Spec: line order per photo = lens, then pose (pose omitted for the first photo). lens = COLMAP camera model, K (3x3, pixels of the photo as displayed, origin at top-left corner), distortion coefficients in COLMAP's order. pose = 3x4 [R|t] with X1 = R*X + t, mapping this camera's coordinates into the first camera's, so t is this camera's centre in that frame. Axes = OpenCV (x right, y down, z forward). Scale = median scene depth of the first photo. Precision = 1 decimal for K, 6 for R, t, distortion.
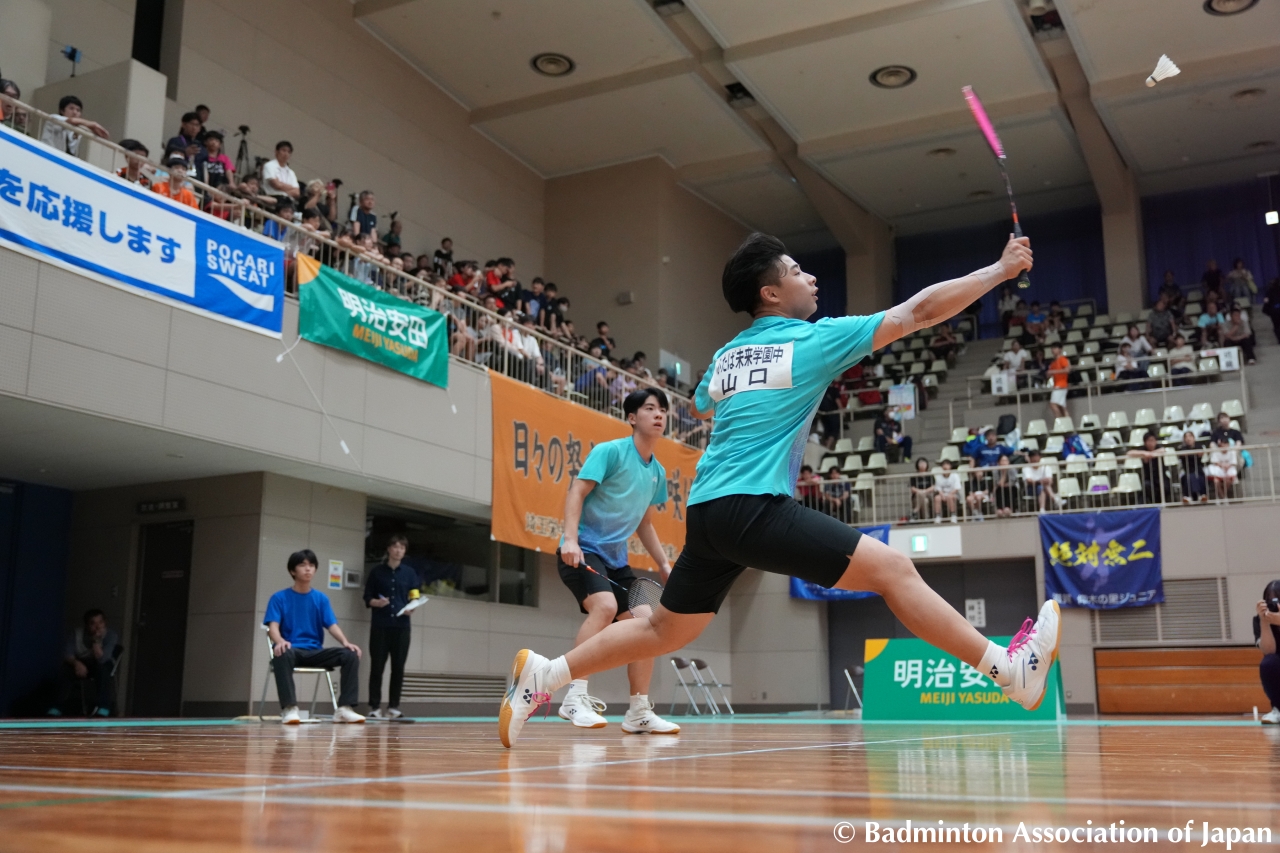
lens RADIAL K [[1363.6, 0, 647.0], [0, 1363.6, 414.0], [0, 0, 1]] dist [-0.002744, -0.002726]
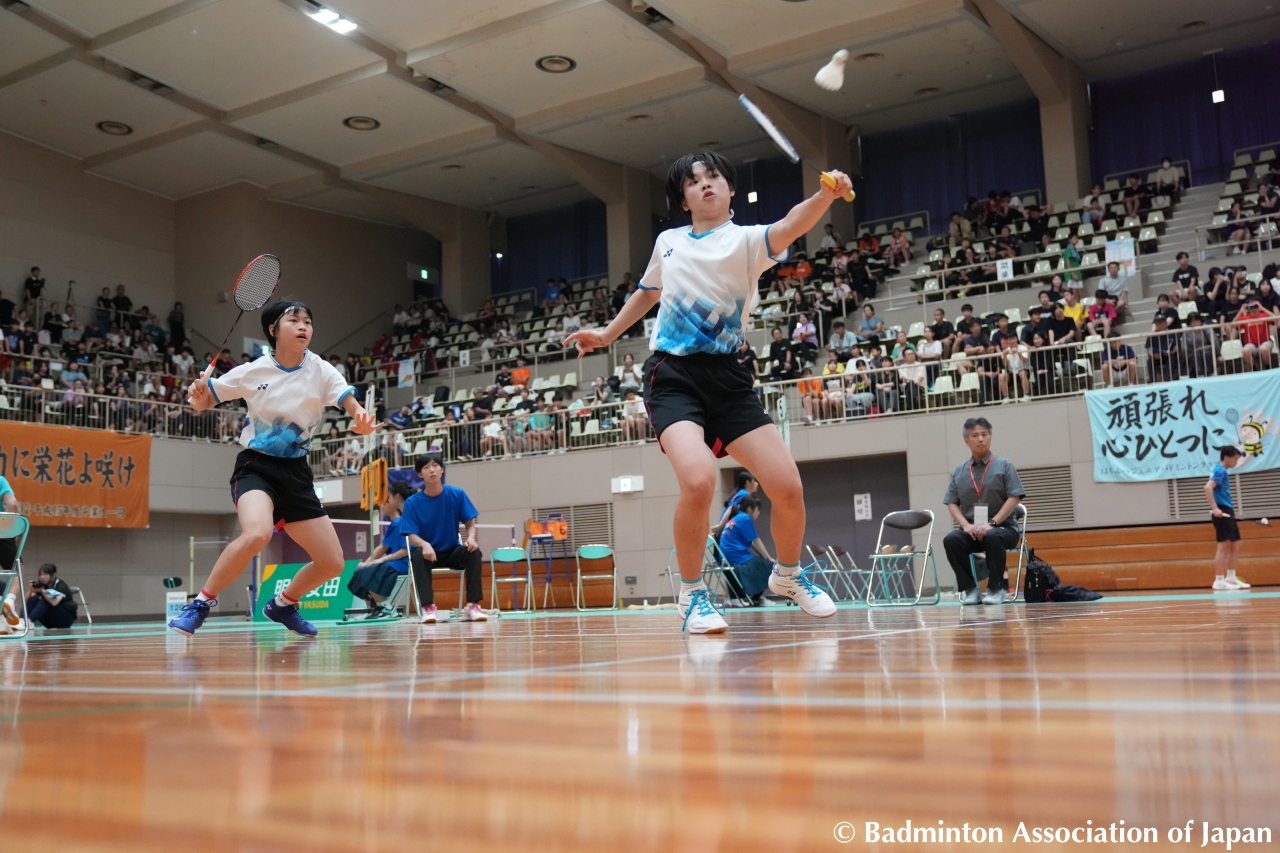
lens RADIAL K [[1386.2, 0, 637.5], [0, 1386.2, 426.7], [0, 0, 1]] dist [0.014752, -0.021686]
pose [[0.993859, -0.044386, -0.101364, 0.967904], [0.053298, 0.994784, 0.086971, -0.110446], [0.096975, -0.091839, 0.991041, -0.506630]]
